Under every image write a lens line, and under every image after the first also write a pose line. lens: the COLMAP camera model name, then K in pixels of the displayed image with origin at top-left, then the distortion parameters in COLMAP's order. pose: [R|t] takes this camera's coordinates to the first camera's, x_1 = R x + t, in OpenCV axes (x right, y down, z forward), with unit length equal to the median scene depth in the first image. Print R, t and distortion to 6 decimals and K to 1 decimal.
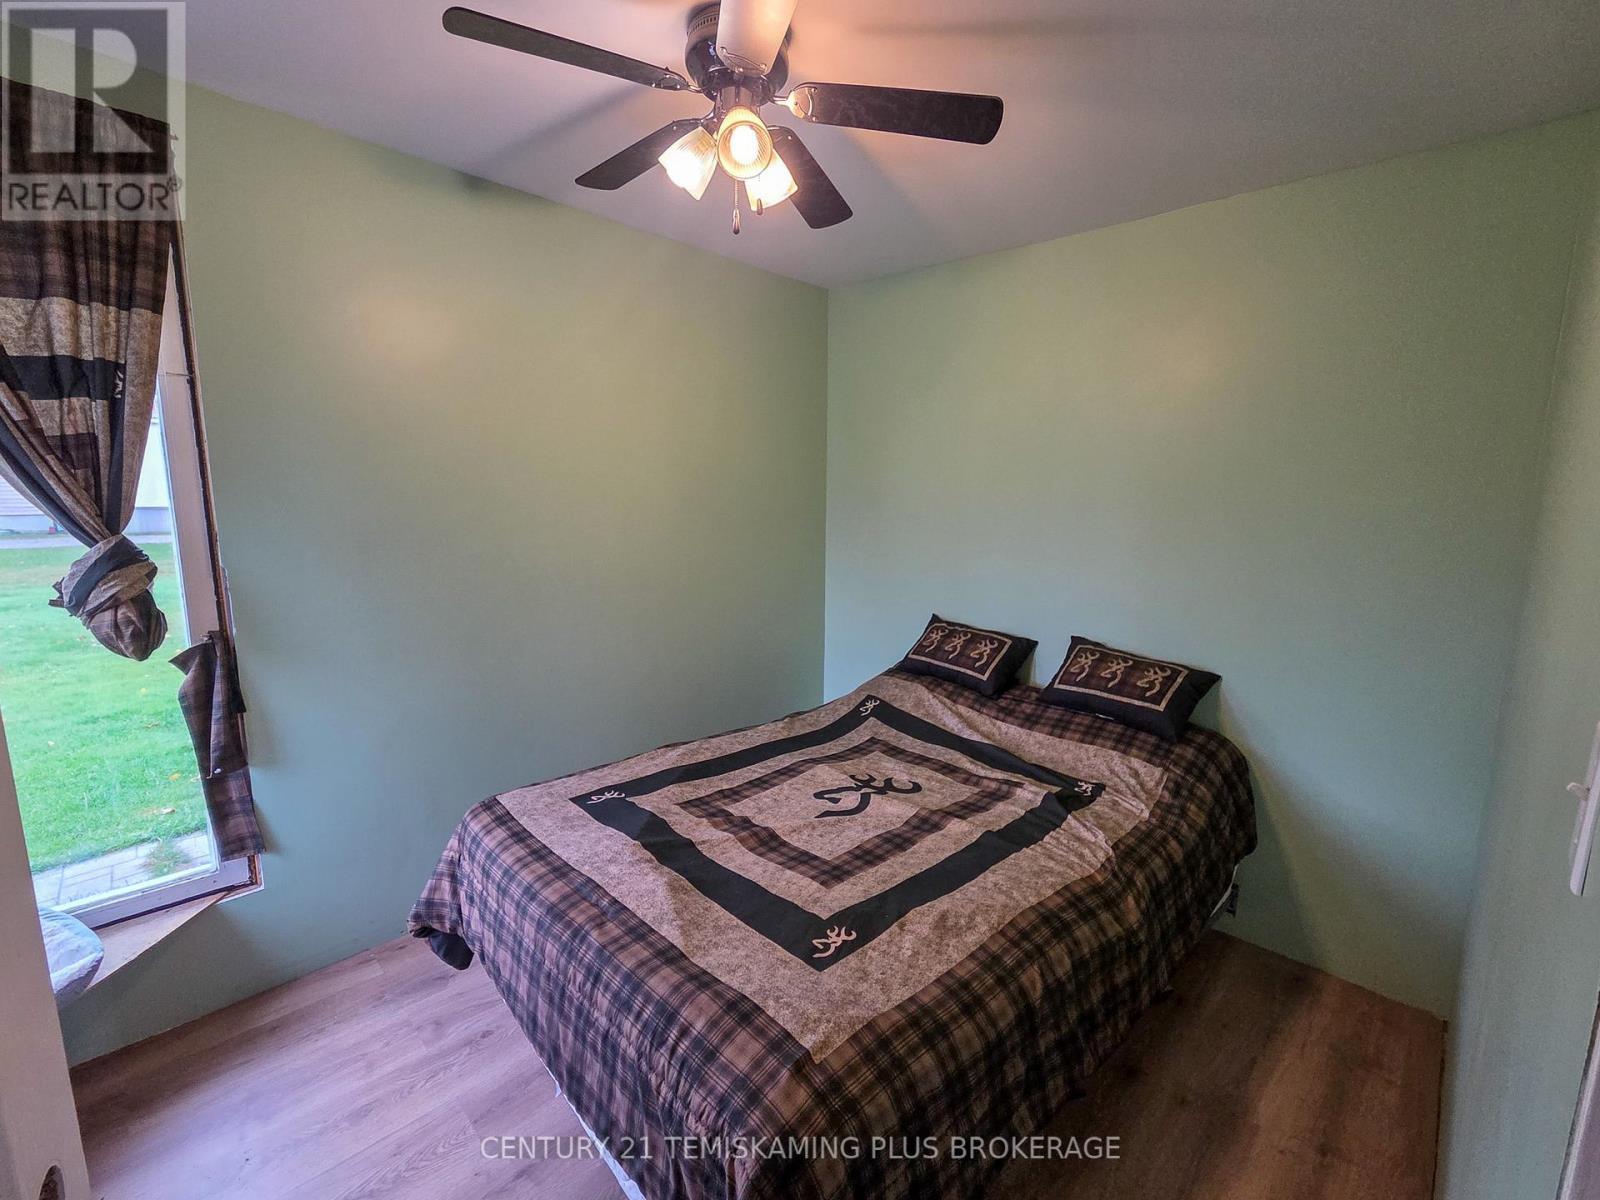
lens RADIAL K [[693.3, 0, 797.1], [0, 693.3, 588.6], [0, 0, 1]] dist [0.001377, 0.000084]
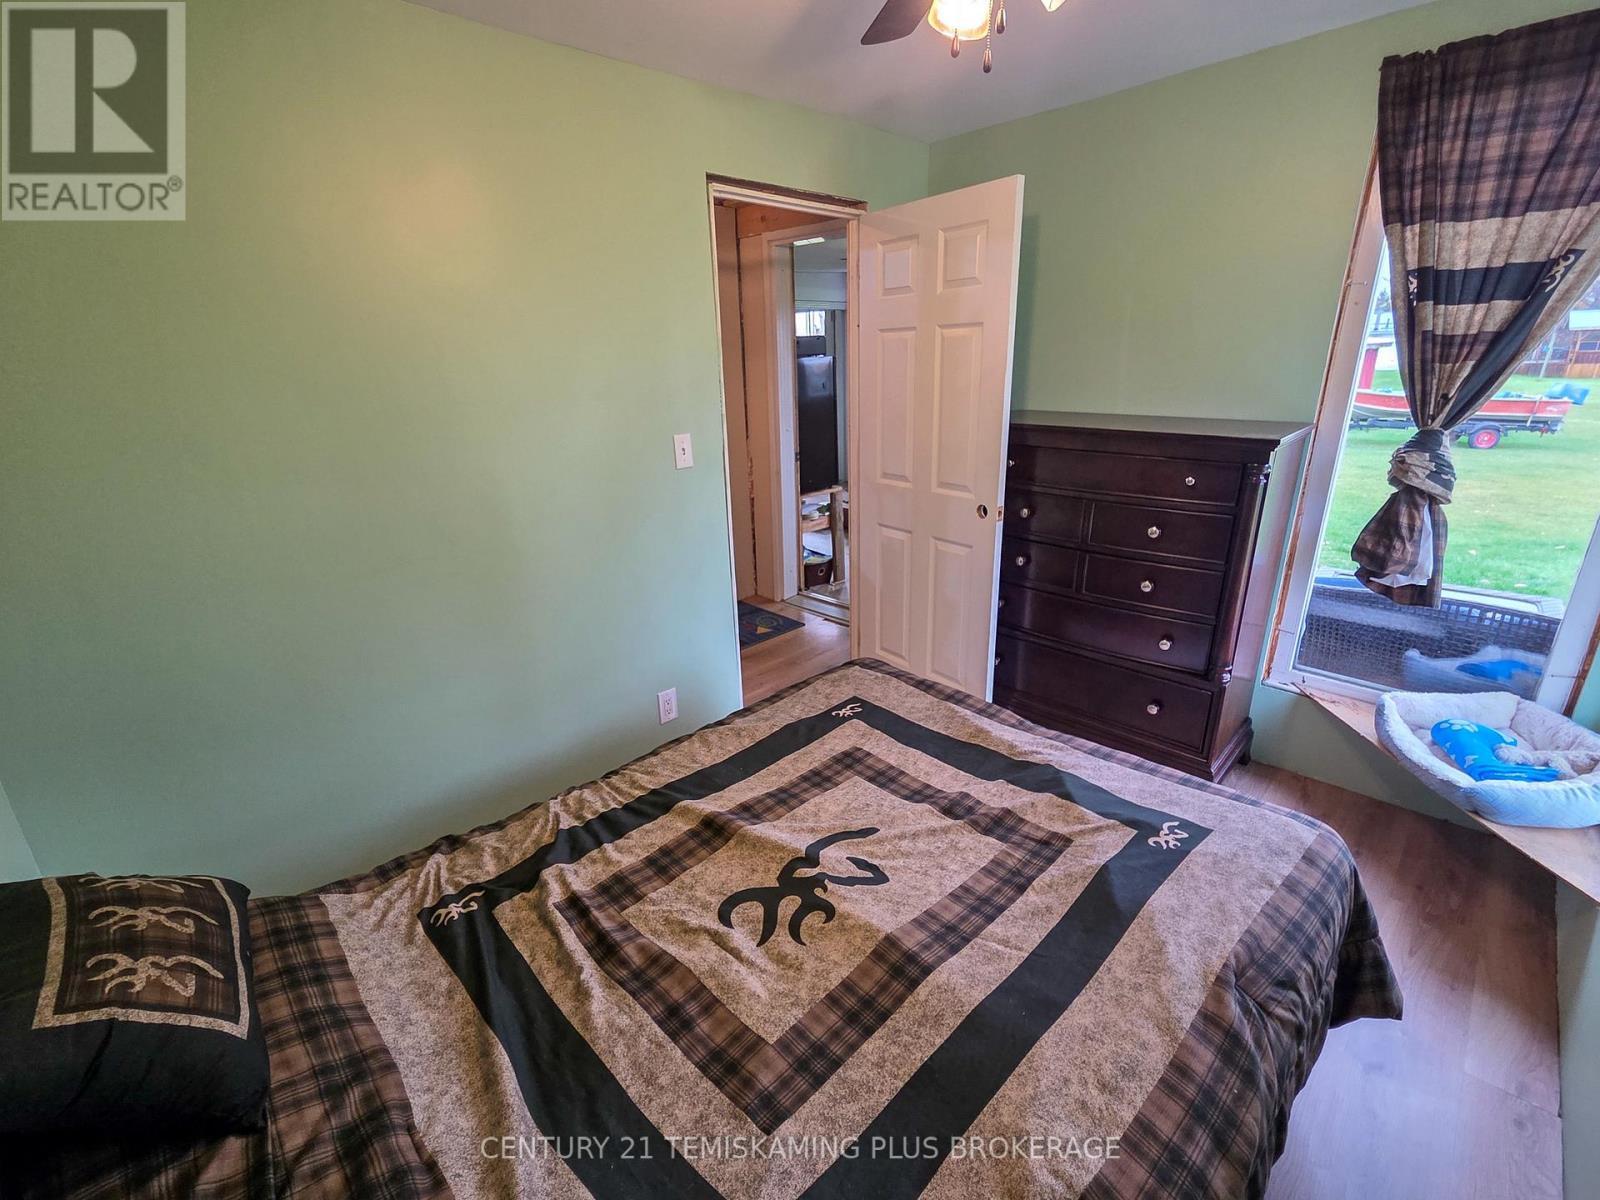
lens RADIAL K [[693.3, 0, 802.5], [0, 693.3, 607.7], [0, 0, 1]] dist [0.001377, 0.000084]
pose [[-0.999653, 0.018979, -0.018272, 0.118862], [0.007833, 0.876309, 0.481686, -0.265471], [0.025154, 0.481376, -0.876153, 1.519108]]
